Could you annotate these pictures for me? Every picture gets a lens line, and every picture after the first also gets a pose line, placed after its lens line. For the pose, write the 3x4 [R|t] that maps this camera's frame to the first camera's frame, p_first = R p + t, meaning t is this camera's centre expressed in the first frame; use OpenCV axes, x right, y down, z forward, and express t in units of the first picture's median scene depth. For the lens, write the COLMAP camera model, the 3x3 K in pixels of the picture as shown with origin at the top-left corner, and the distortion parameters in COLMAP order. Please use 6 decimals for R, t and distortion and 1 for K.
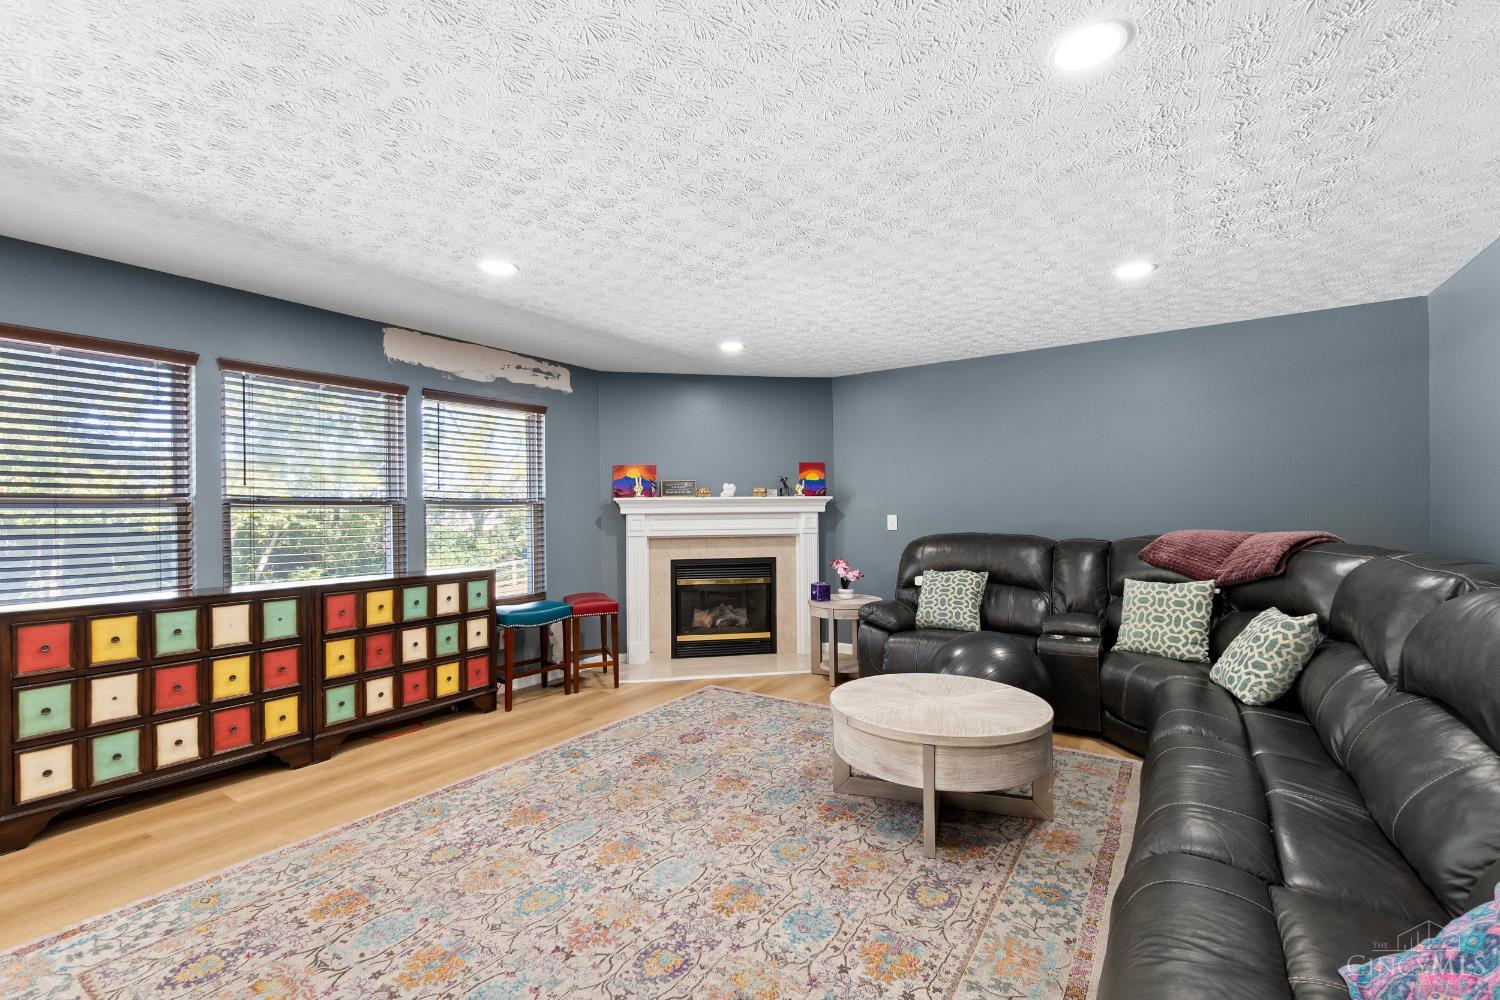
lens RADIAL K [[644.8, 0, 746.5], [0, 644.8, 508.8], [0, 0, 1]] dist [-0.004024, 0.000958]
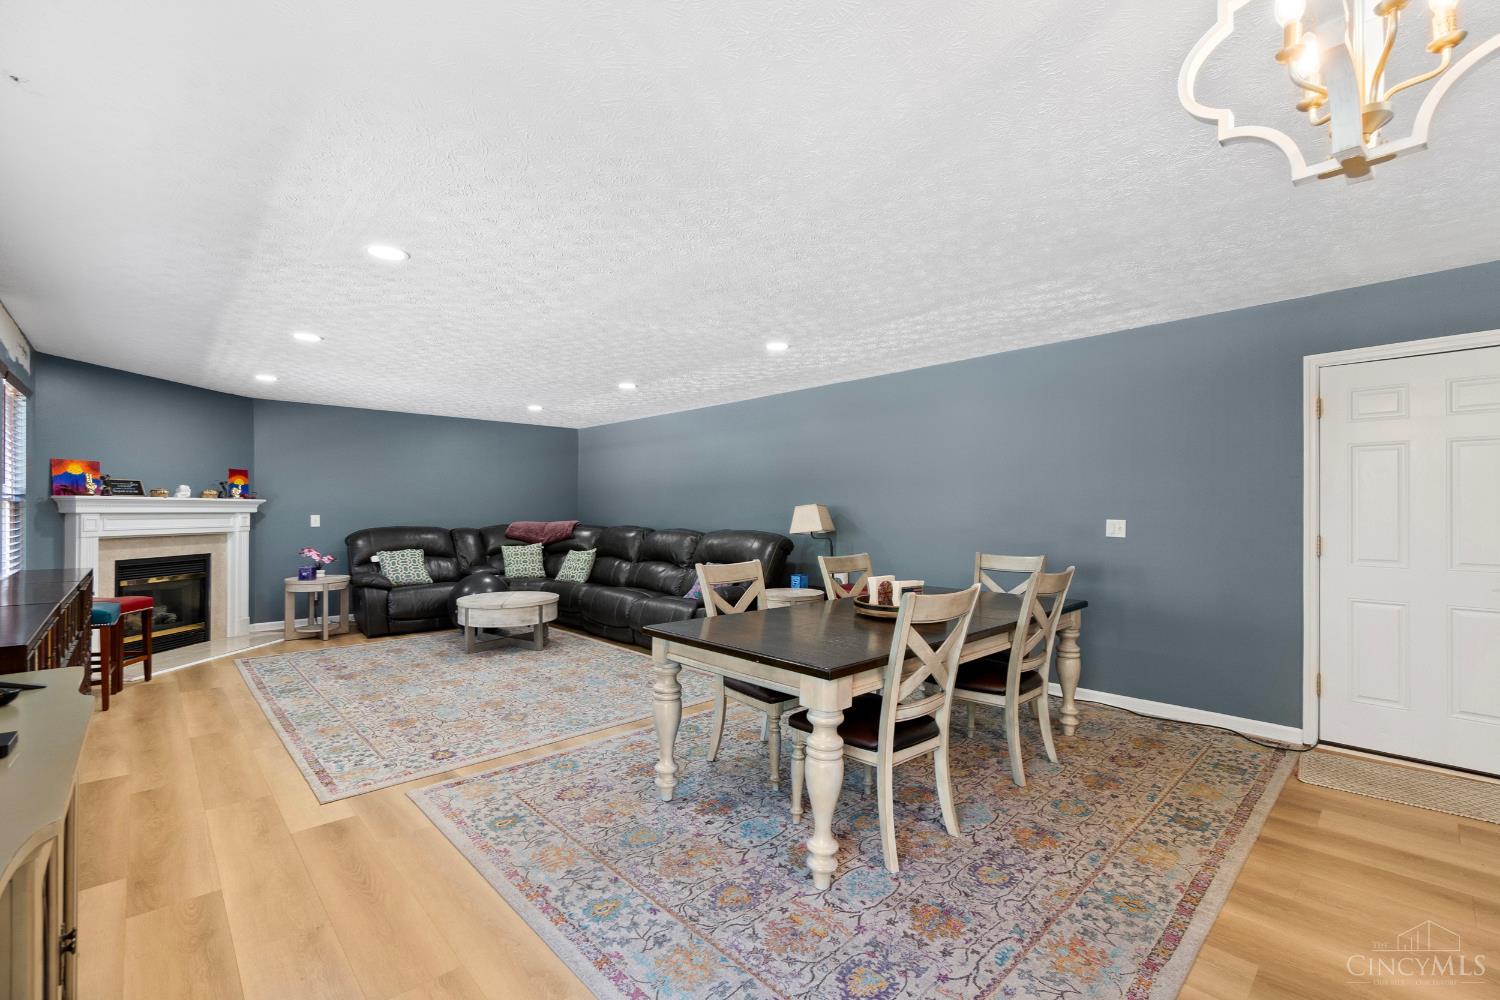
lens RADIAL K [[644.8, 0, 748.2], [0, 644.8, 504.5], [0, 0, 1]] dist [-0.004024, 0.000958]
pose [[0.213852, 0.018459, 0.976692, -0.955100], [-0.002865, 0.999829, -0.018269, 0.010373], [-0.976862, 0.001109, 0.213868, -0.150324]]
